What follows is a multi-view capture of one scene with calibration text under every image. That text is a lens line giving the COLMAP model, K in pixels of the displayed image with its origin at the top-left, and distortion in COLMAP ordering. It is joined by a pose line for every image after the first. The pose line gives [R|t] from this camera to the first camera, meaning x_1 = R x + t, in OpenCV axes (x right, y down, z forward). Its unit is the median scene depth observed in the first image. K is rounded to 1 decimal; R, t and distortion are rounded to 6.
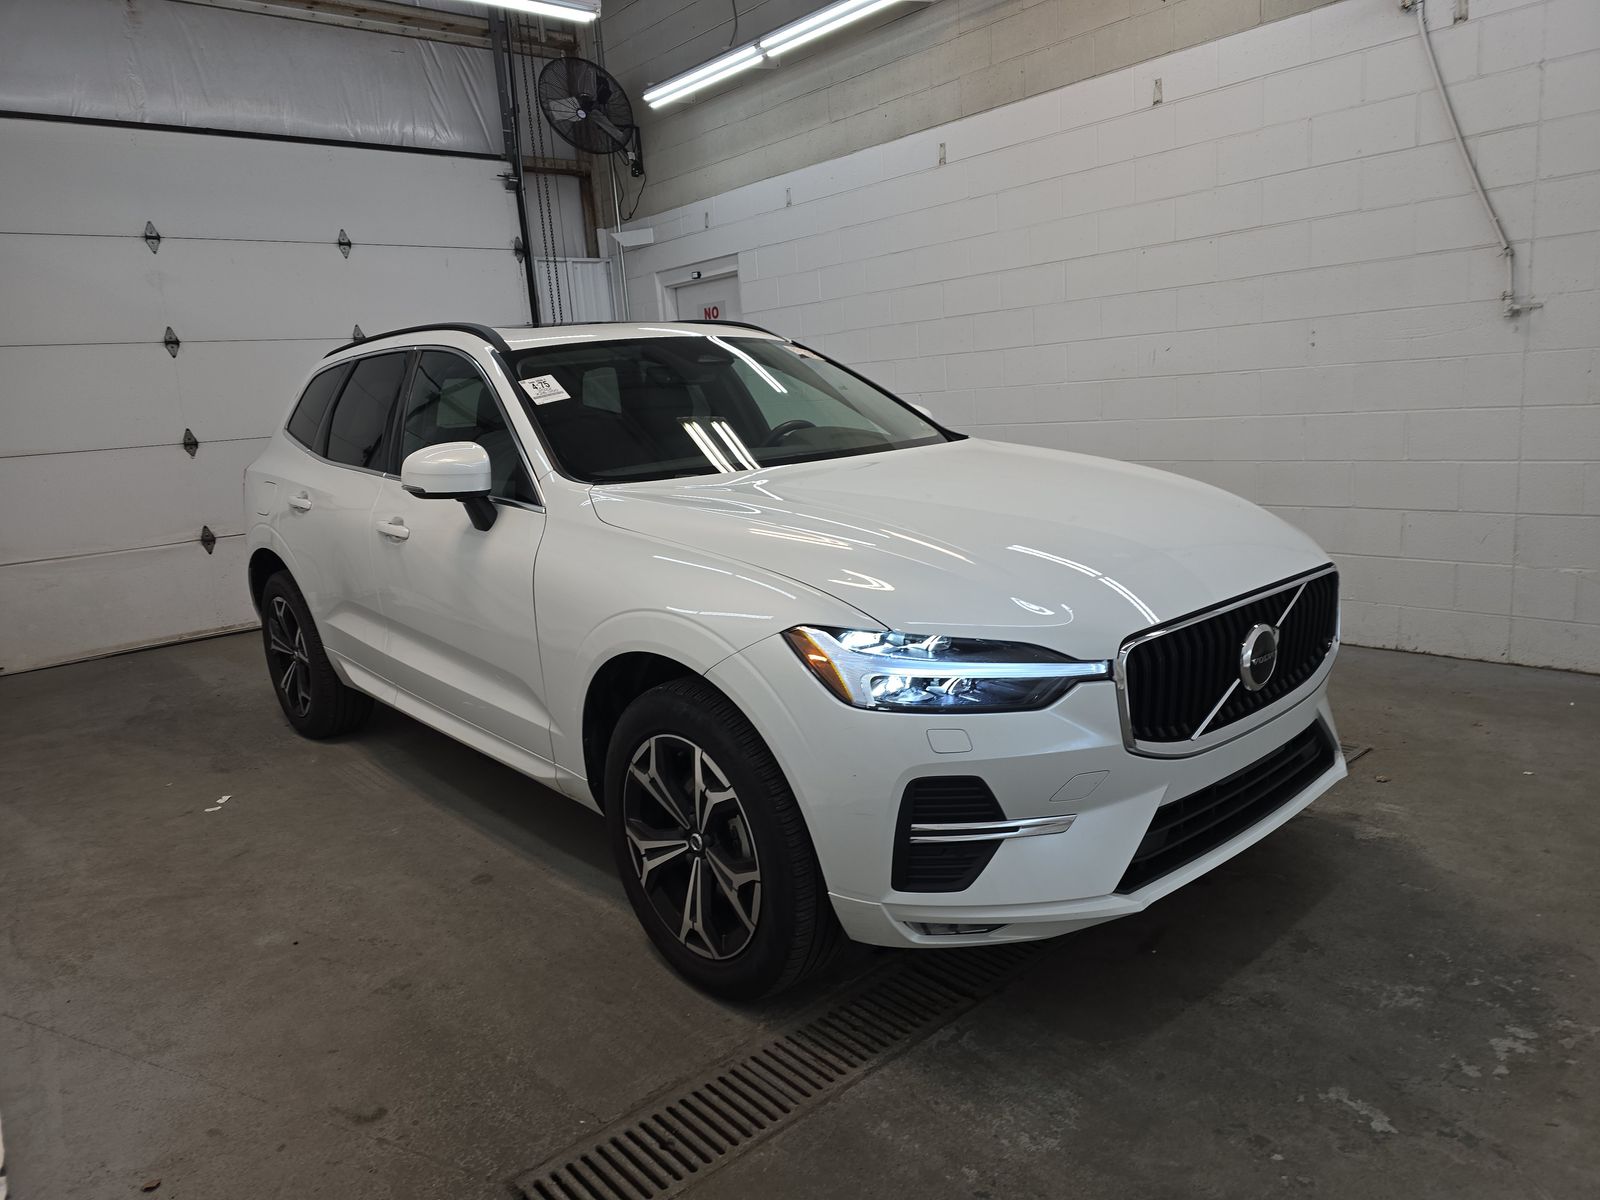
lens RADIAL K [[1000.3, 0, 800.0], [0, 1000.3, 600.0], [0, 0, 1]] dist [-0.001746, -0.005147]
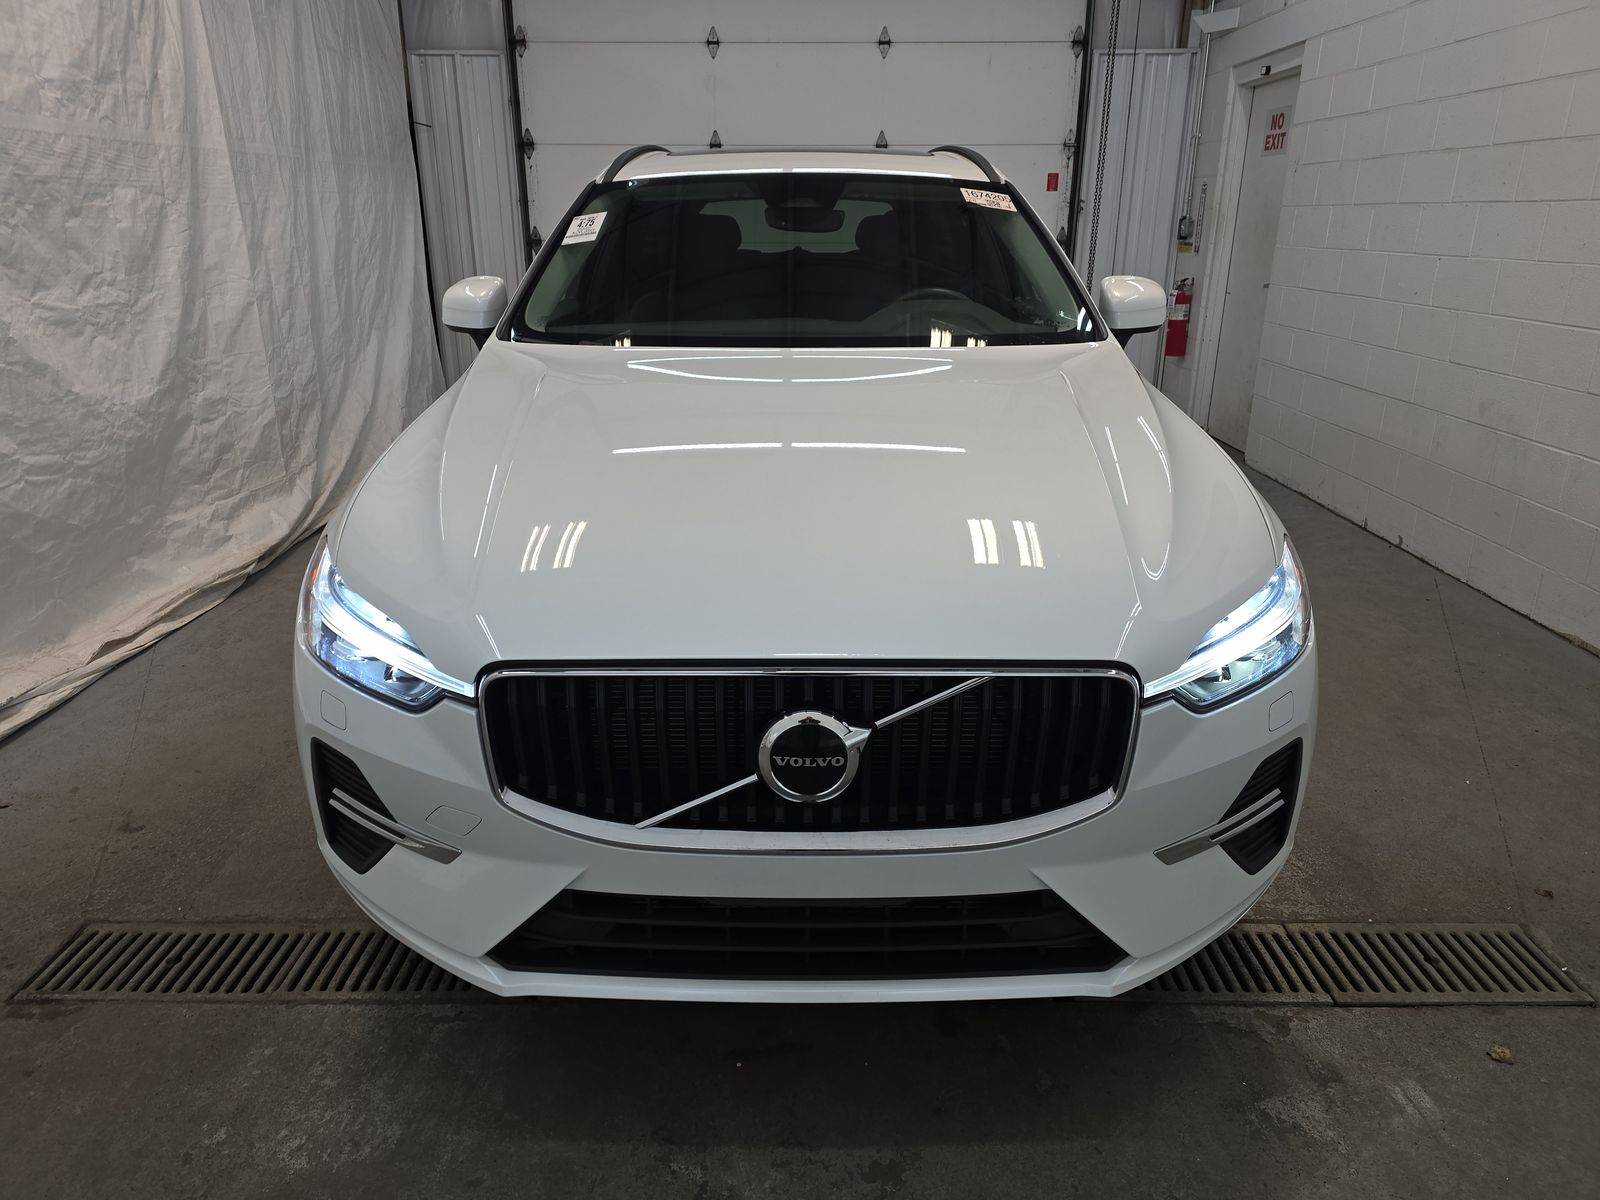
lens RADIAL K [[1022.2, 0, 805.3], [0, 1022.2, 559.7], [0, 0, 1]] dist [0.050308, -0.040775]
pose [[0.772983, 0.265432, -0.576232, 0.236657], [-0.181870, 0.962860, 0.199557, -0.060360], [0.607800, -0.049455, 0.792549, 0.131845]]
